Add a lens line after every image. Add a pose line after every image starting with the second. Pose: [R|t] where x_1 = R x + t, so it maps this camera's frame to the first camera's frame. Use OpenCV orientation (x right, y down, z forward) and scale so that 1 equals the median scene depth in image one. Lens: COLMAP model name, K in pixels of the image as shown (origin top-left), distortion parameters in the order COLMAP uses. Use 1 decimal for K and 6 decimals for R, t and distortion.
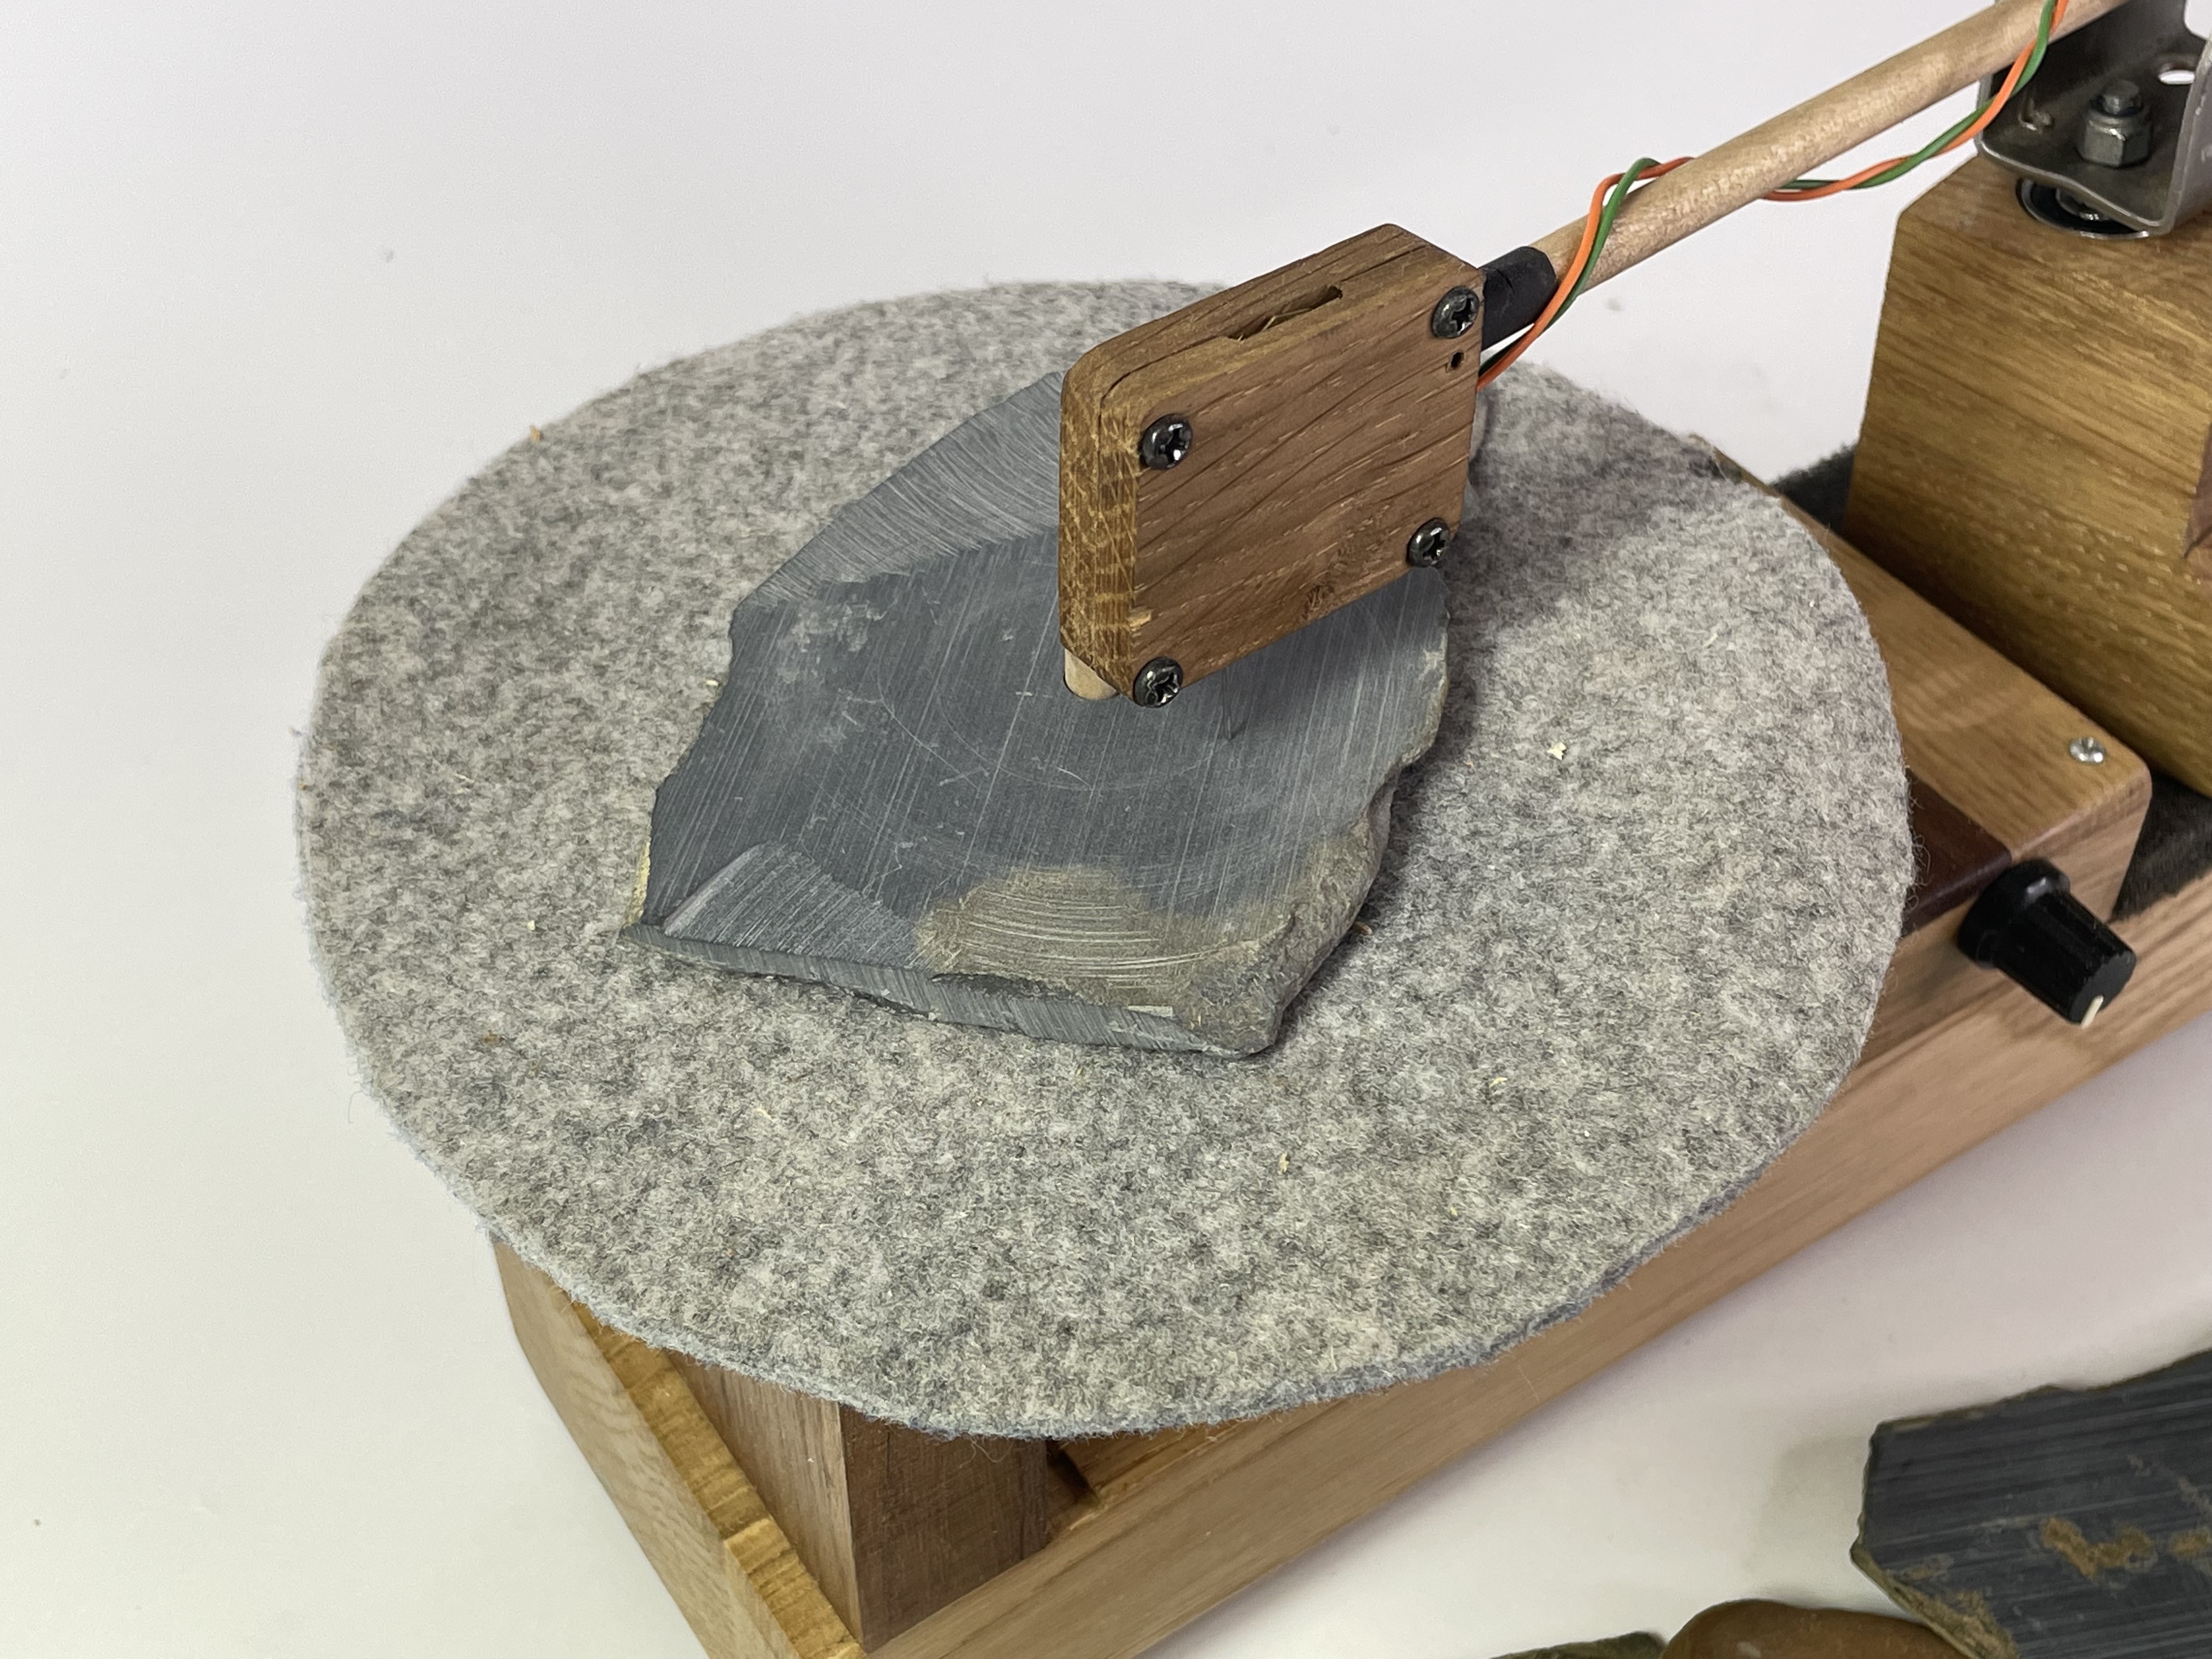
lens RADIAL K [[2963.1, 0, 1106.0], [0, 2963.1, 829.5], [0, 0, 1]] dist [0.134384, -0.403283]
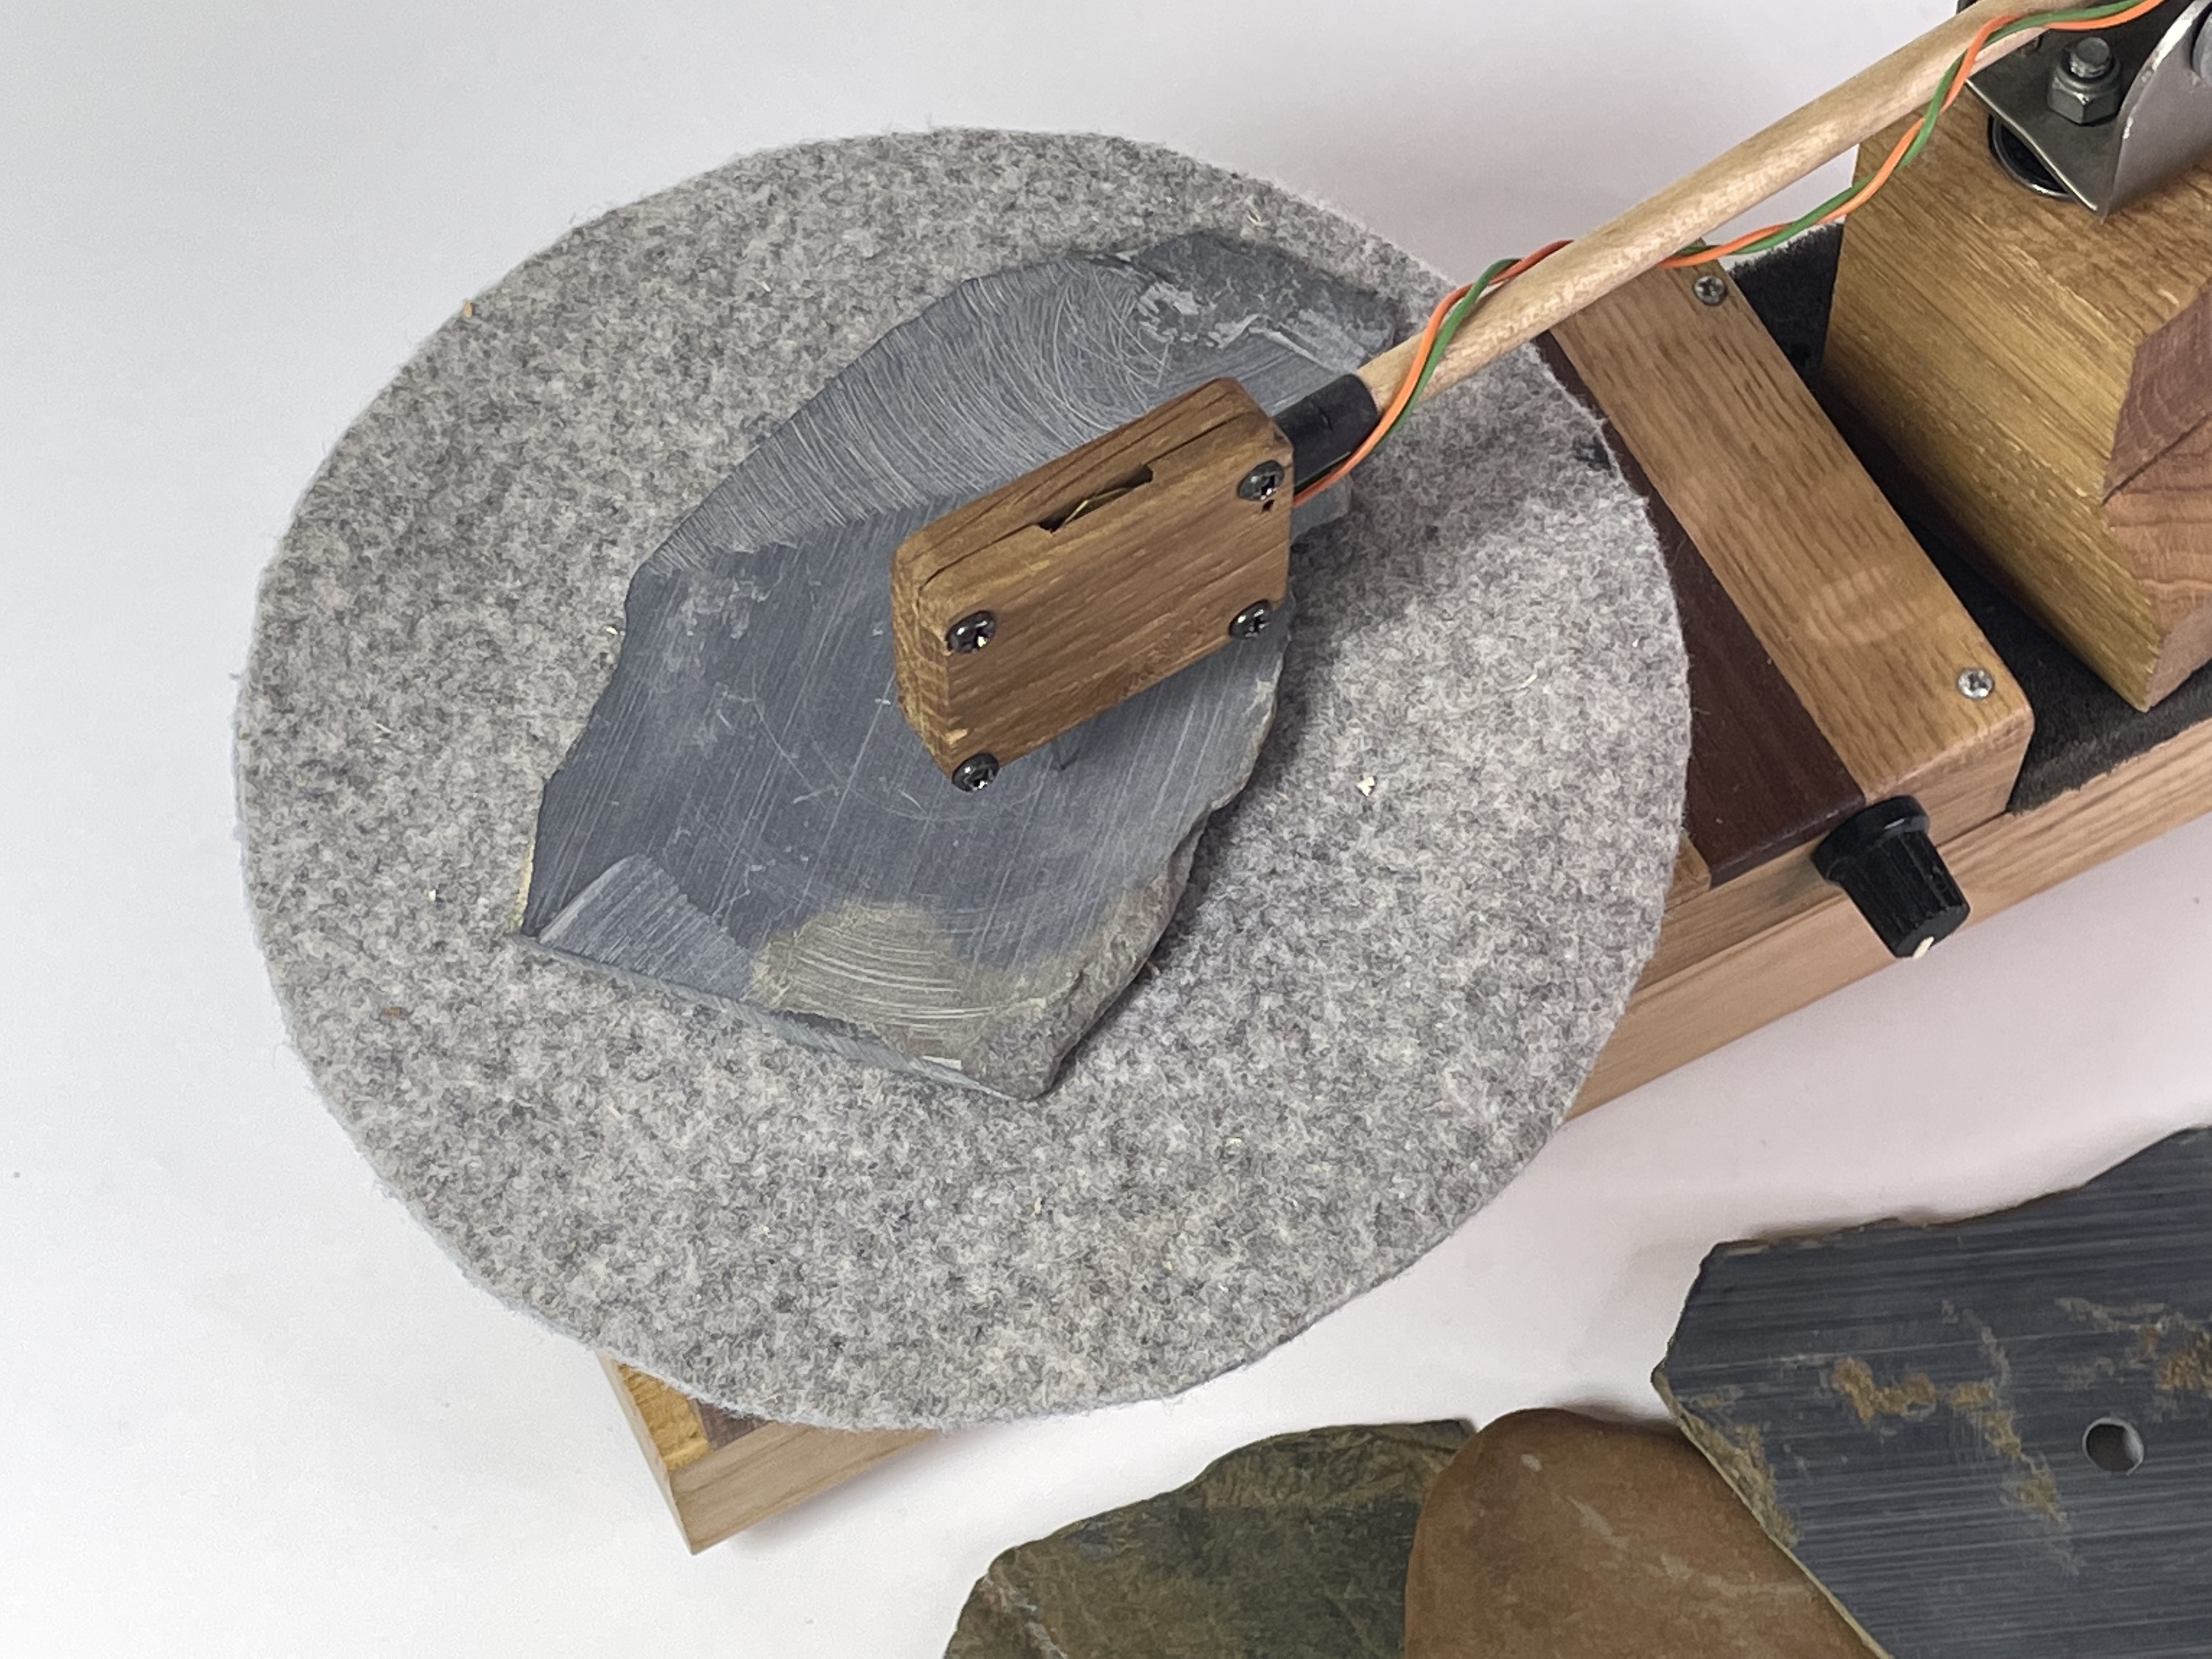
lens RADIAL K [[4360.4, 0, 1177.4], [0, 4360.4, 829.7], [0, 0, 1]] dist [0.104554, -0.234205]
pose [[0.994019, 0.096382, -0.051348, 0.175146], [-0.074944, 0.944043, 0.321195, -0.549302], [0.079432, -0.315426, 0.945620, -0.559651]]
